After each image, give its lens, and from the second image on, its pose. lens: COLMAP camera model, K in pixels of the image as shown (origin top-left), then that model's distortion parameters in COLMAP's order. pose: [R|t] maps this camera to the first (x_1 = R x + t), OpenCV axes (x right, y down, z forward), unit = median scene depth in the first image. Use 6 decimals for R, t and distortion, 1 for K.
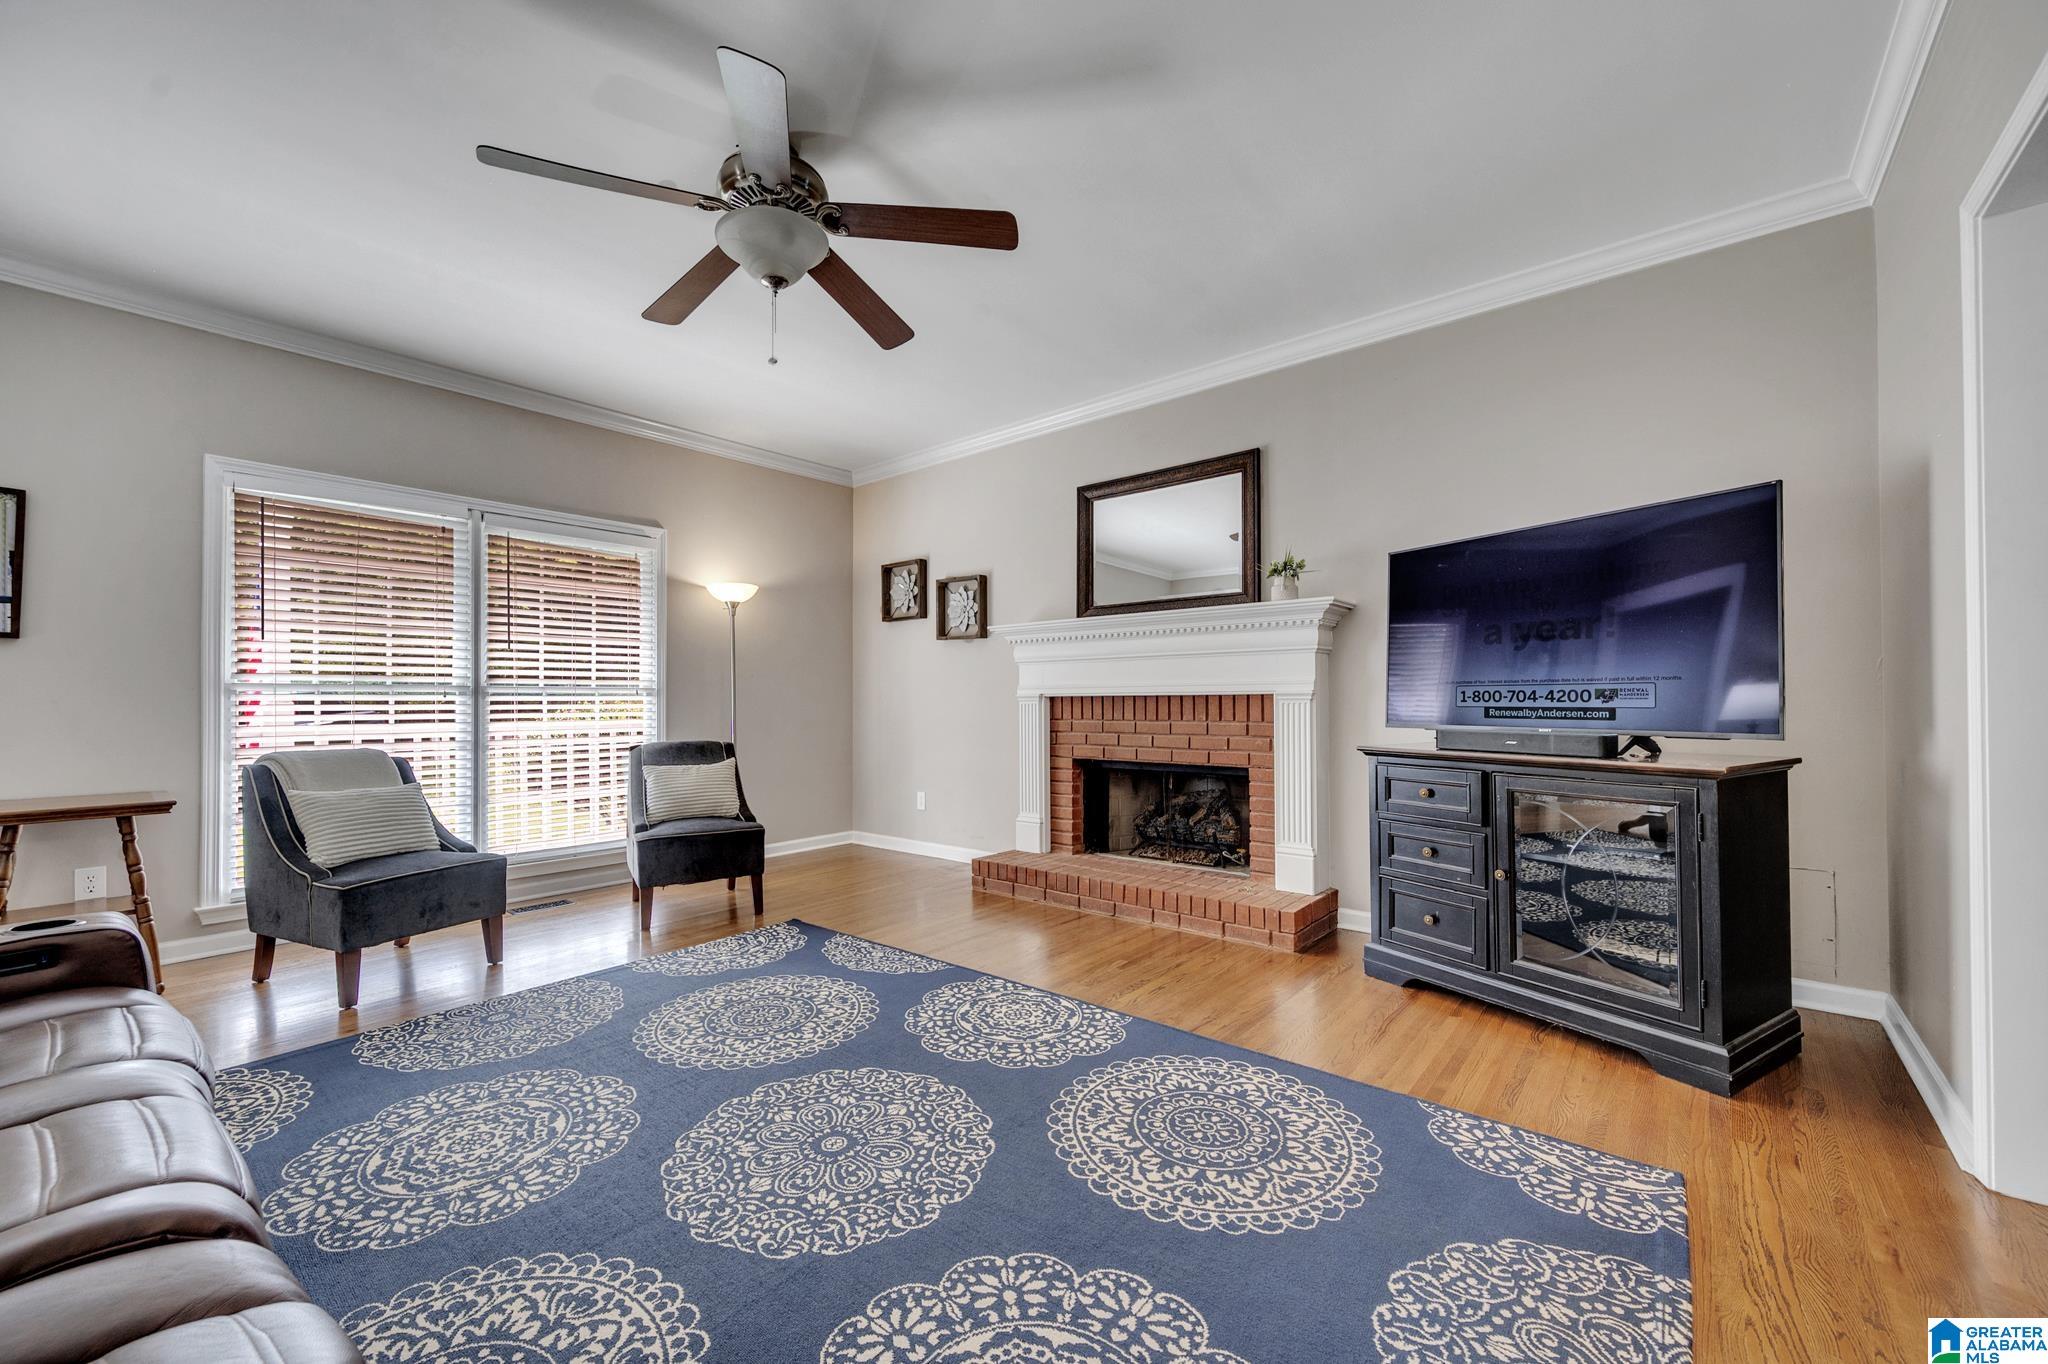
lens RADIAL K [[803.0, 0, 1020.4], [0, 803.0, 689.0], [0, 0, 1]] dist [-0.000133, -0.000729]
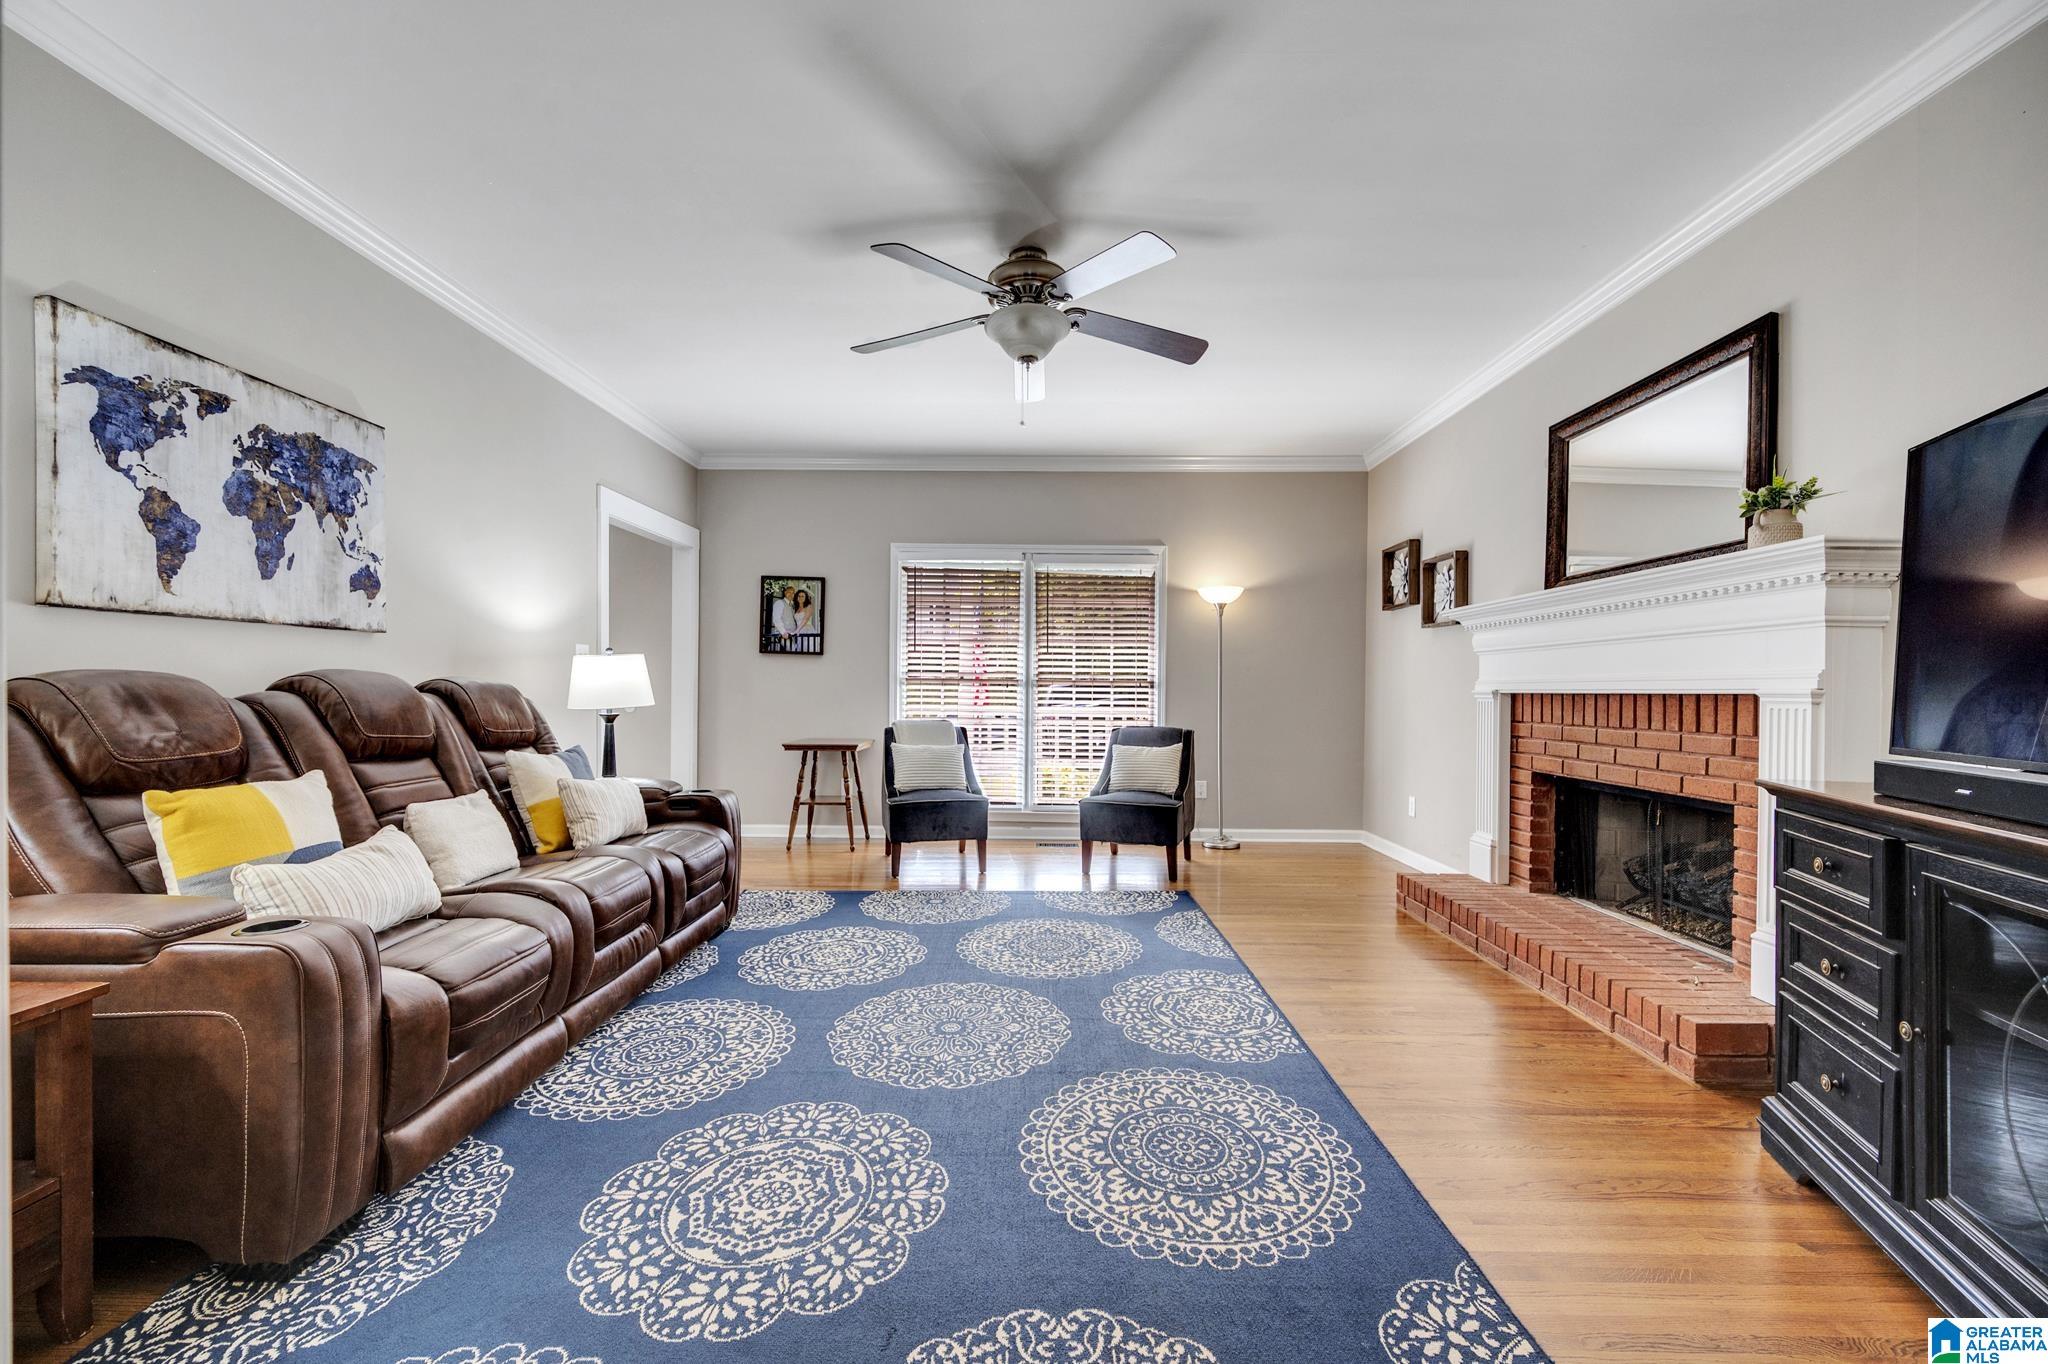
lens RADIAL K [[803.0, 0, 1030.2], [0, 803.0, 688.8], [0, 0, 1]] dist [-0.000133, -0.000729]
pose [[0.631378, 0.009591, -0.775416, 0.409627], [-0.002383, 0.999943, 0.010427, -0.002791], [0.775471, -0.004735, 0.631365, 0.126175]]
